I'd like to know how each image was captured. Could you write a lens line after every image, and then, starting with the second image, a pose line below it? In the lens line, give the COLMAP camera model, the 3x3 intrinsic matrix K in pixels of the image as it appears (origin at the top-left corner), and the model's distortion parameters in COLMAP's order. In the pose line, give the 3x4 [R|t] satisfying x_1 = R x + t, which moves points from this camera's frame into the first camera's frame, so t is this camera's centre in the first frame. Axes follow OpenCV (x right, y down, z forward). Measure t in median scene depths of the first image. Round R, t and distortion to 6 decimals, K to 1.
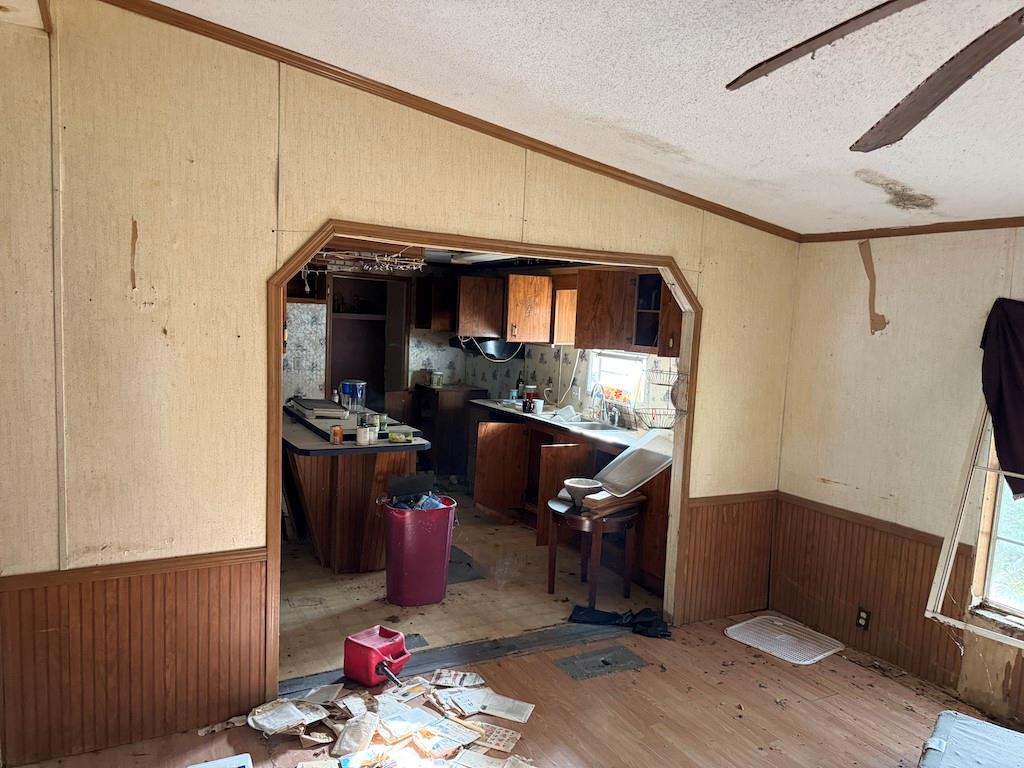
lens RADIAL K [[705.0, 0, 497.9], [0, 705.0, 384.0], [0, 0, 1]] dist [0.000850, -0.026149]
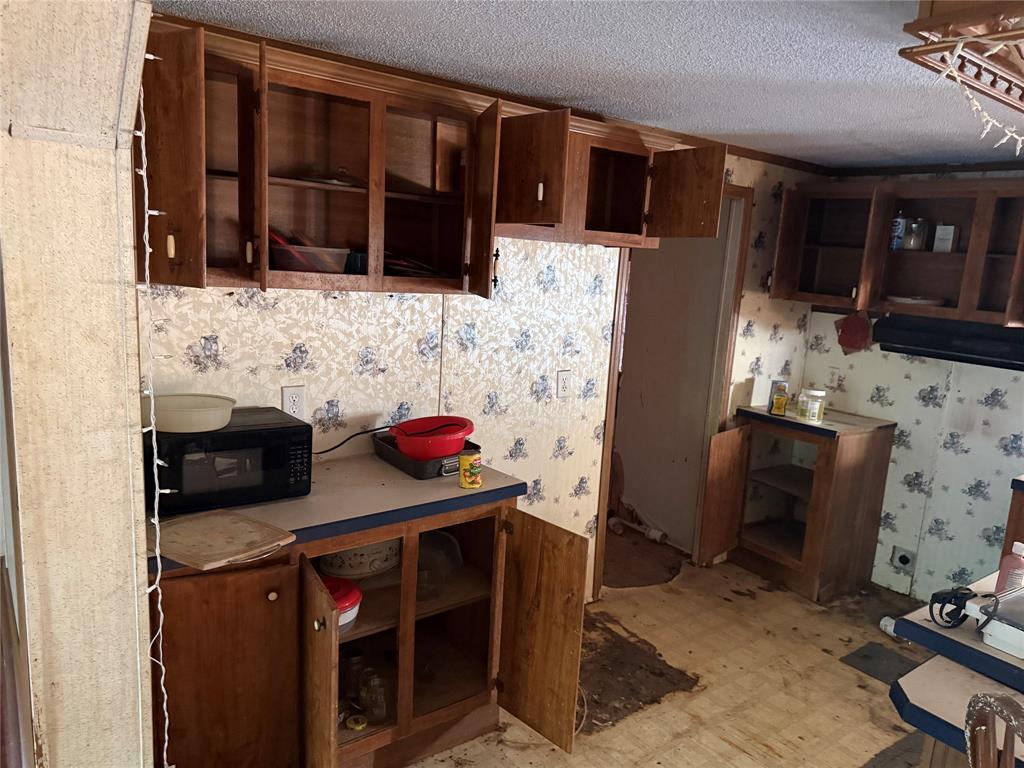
lens RADIAL K [[705.0, 0, 512.0], [0, 705.0, 384.3], [0, 0, 1]] dist [0.000850, -0.026149]
pose [[0.992118, -0.012418, 0.124692, -0.393229], [0.002089, 0.996578, 0.082628, -0.069060], [-0.125291, -0.081716, 0.988749, 0.603483]]
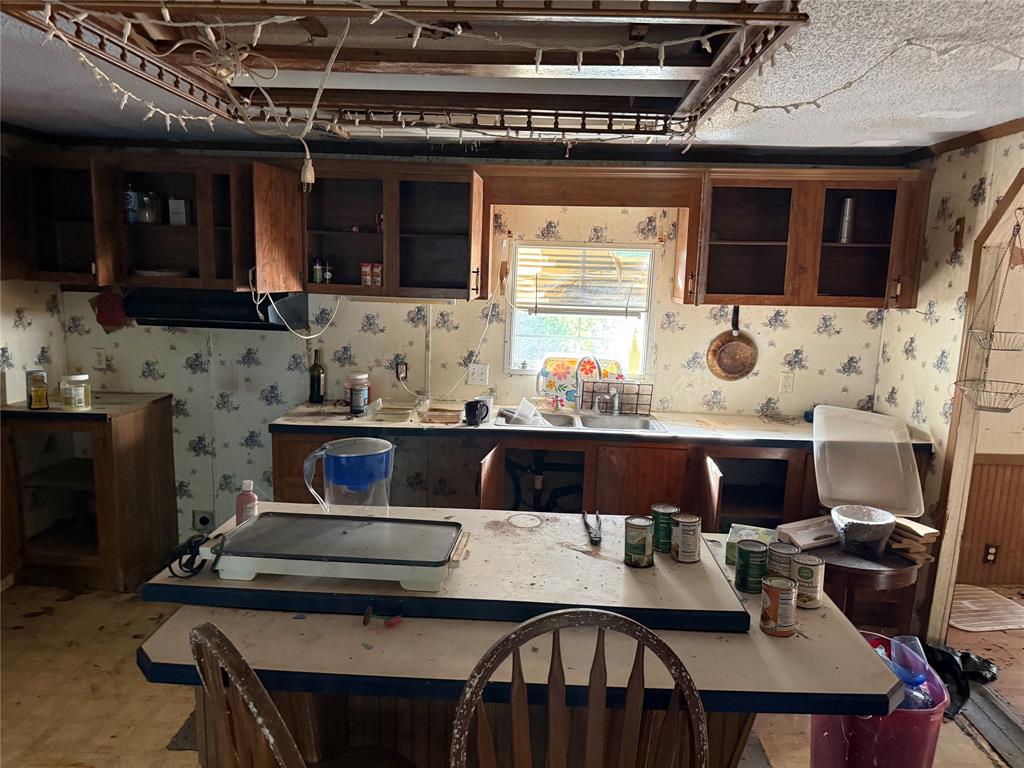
lens RADIAL K [[705.0, 0, 512.7], [0, 705.0, 385.0], [0, 0, 1]] dist [0.000850, -0.026149]
pose [[0.525866, -0.174026, 0.832574, -0.348692], [0.082439, 0.984665, 0.153746, -0.063599], [-0.846563, -0.012213, 0.532148, 0.575437]]
